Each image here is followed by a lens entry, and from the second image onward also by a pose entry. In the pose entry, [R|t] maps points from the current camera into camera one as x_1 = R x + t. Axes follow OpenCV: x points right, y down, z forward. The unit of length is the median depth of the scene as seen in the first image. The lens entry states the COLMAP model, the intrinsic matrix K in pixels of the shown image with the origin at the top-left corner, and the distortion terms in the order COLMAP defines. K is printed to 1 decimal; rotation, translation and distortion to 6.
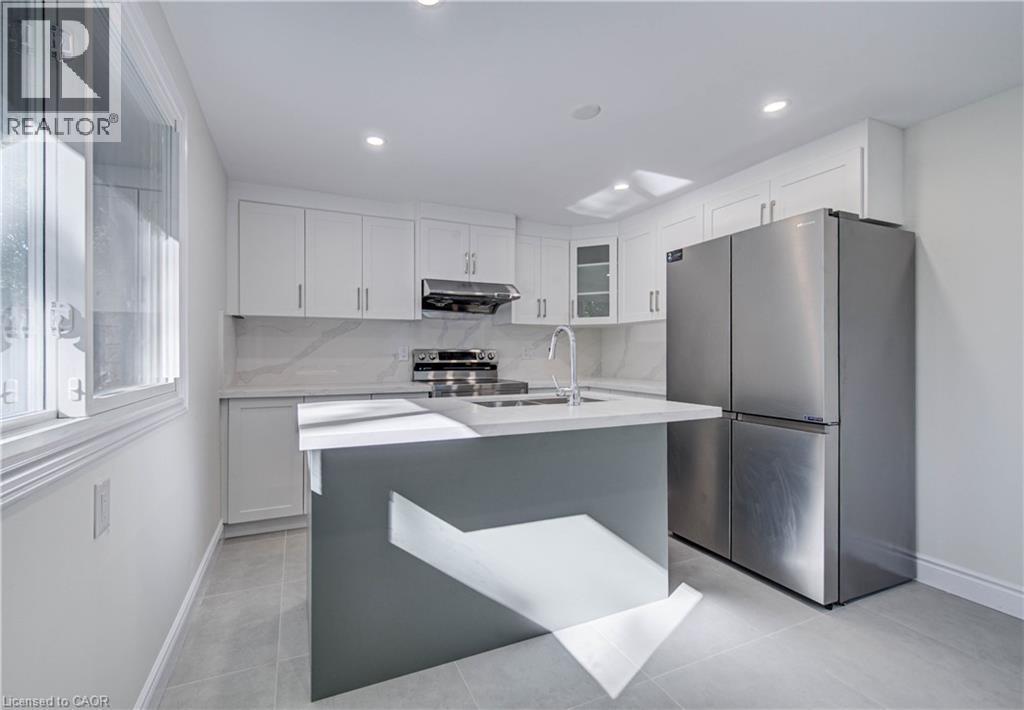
lens RADIAL K [[441.1, 0, 508.0], [0, 441.1, 351.4], [0, 0, 1]] dist [-0.000833, -0.000045]
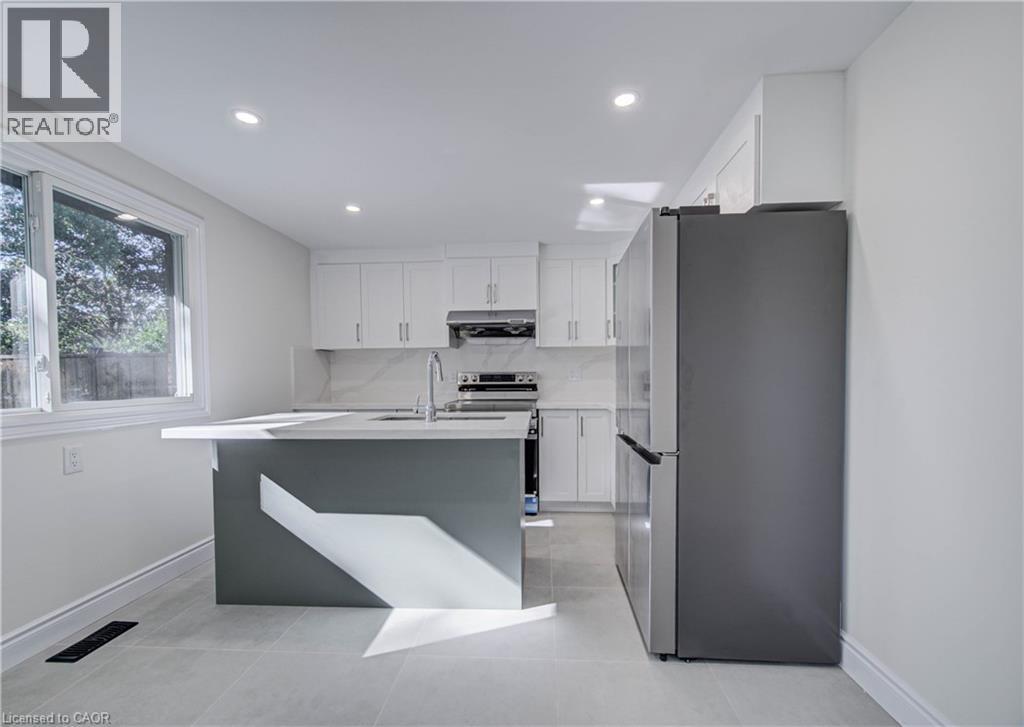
lens RADIAL K [[444.2, 0, 533.3], [0, 444.2, 386.0], [0, 0, 1]] dist [-0.000069, -0.000038]
pose [[0.894357, 0.002362, -0.447347, 0.529815], [0.010846, 0.999578, 0.026960, 0.001301], [0.447222, -0.028964, 0.893954, 0.054866]]
